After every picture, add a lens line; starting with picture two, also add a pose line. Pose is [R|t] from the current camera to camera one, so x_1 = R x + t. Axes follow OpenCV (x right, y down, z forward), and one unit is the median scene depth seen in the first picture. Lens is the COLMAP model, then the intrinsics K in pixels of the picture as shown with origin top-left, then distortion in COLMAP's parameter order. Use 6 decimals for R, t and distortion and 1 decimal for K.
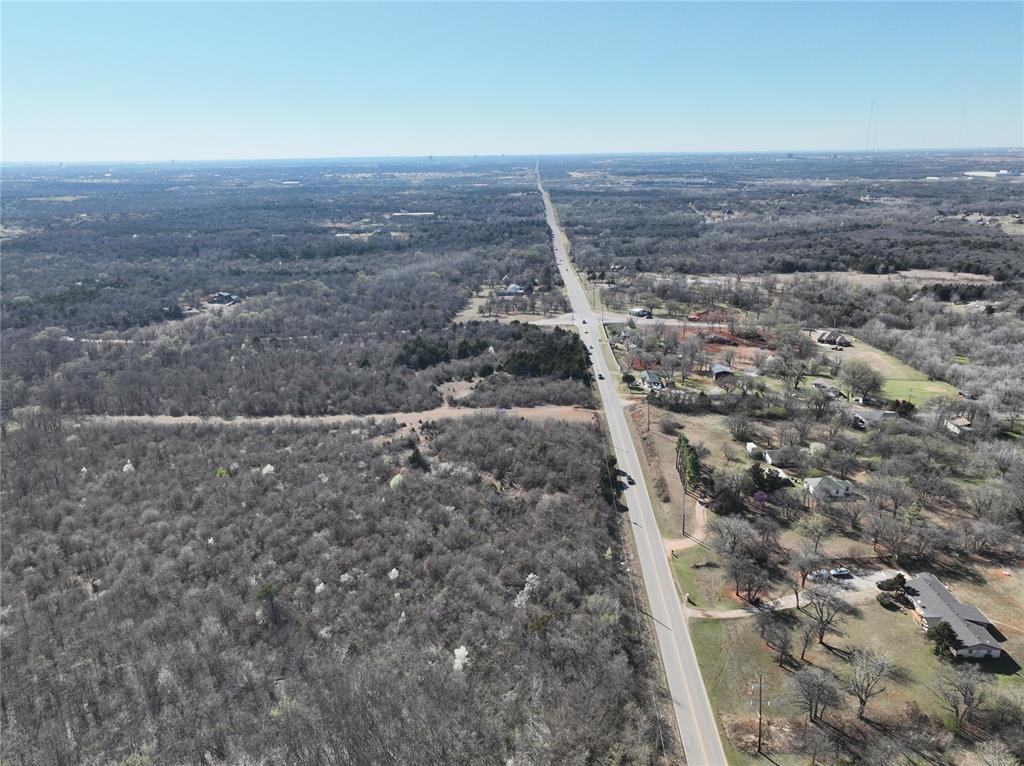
lens RADIAL K [[717.5, 0, 516.0], [0, 717.5, 379.3], [0, 0, 1]] dist [-0.004449, 0.019356]
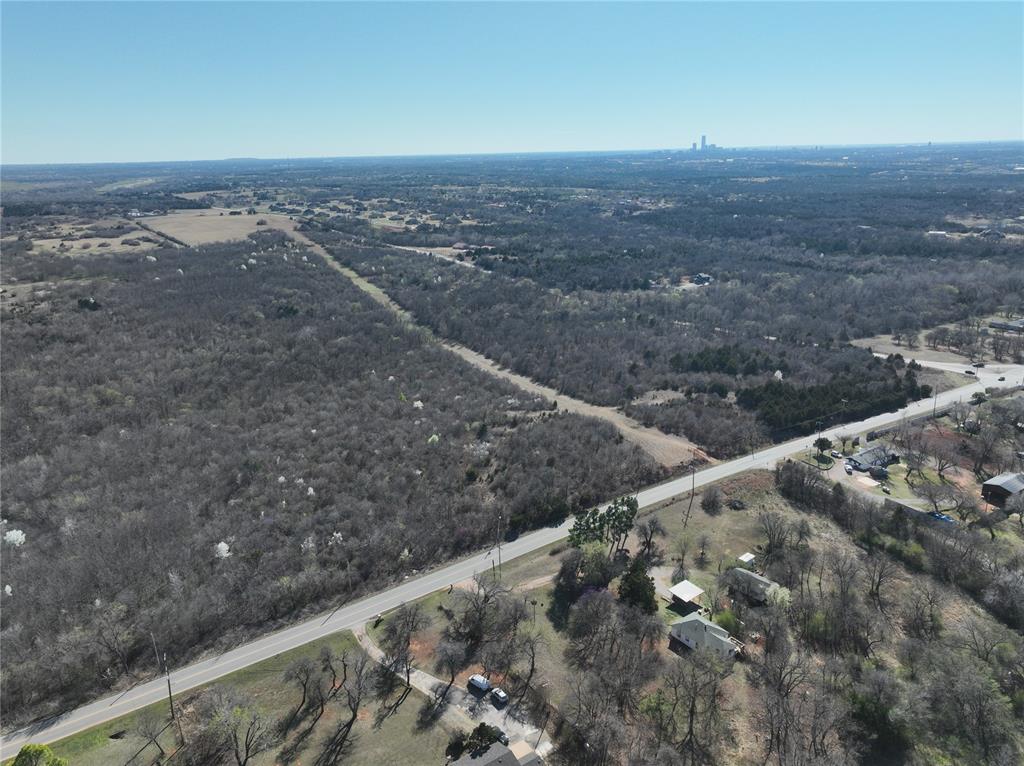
lens RADIAL K [[717.5, 0, 516.0], [0, 717.5, 379.3], [0, 0, 1]] dist [-0.004449, 0.019356]
pose [[0.586190, 0.247405, -0.771474, 0.574874], [-0.230096, 0.963861, 0.134268, -0.100743], [0.776812, 0.098807, 0.621933, 0.290692]]
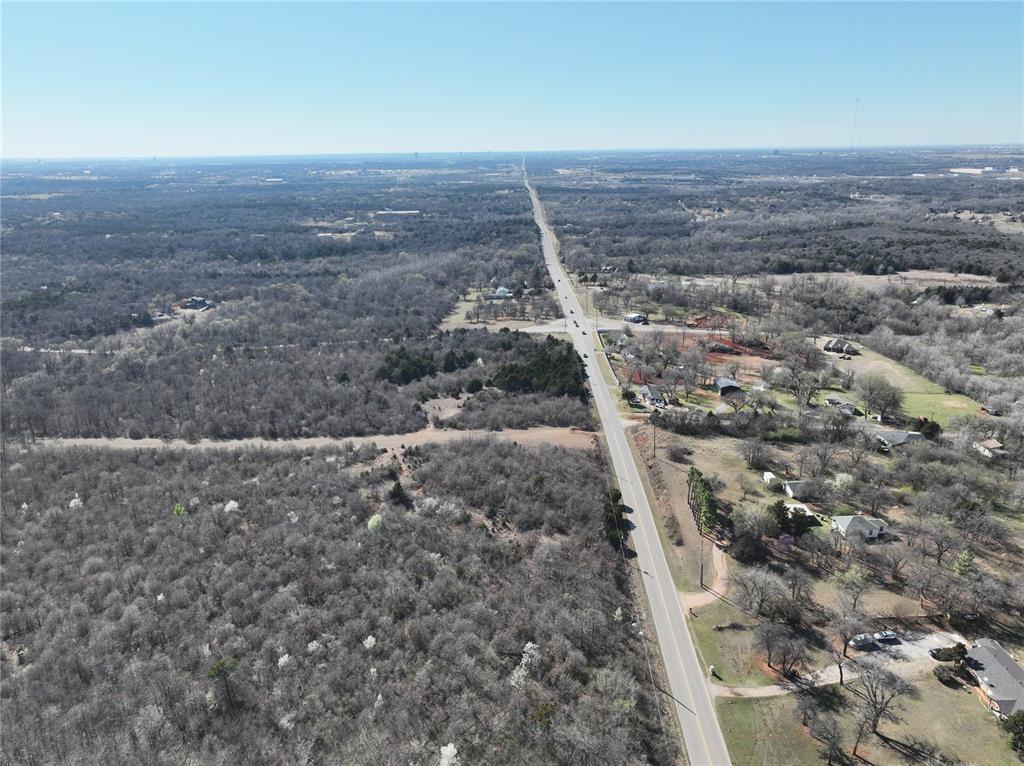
lens RADIAL K [[717.5, 0, 516.0], [0, 717.5, 379.3], [0, 0, 1]] dist [-0.004449, 0.019356]
pose [[0.999826, -0.005465, 0.017818, -0.005345], [0.005387, 0.999976, 0.004436, -0.028283], [-0.017842, -0.004340, 0.999831, 0.083444]]
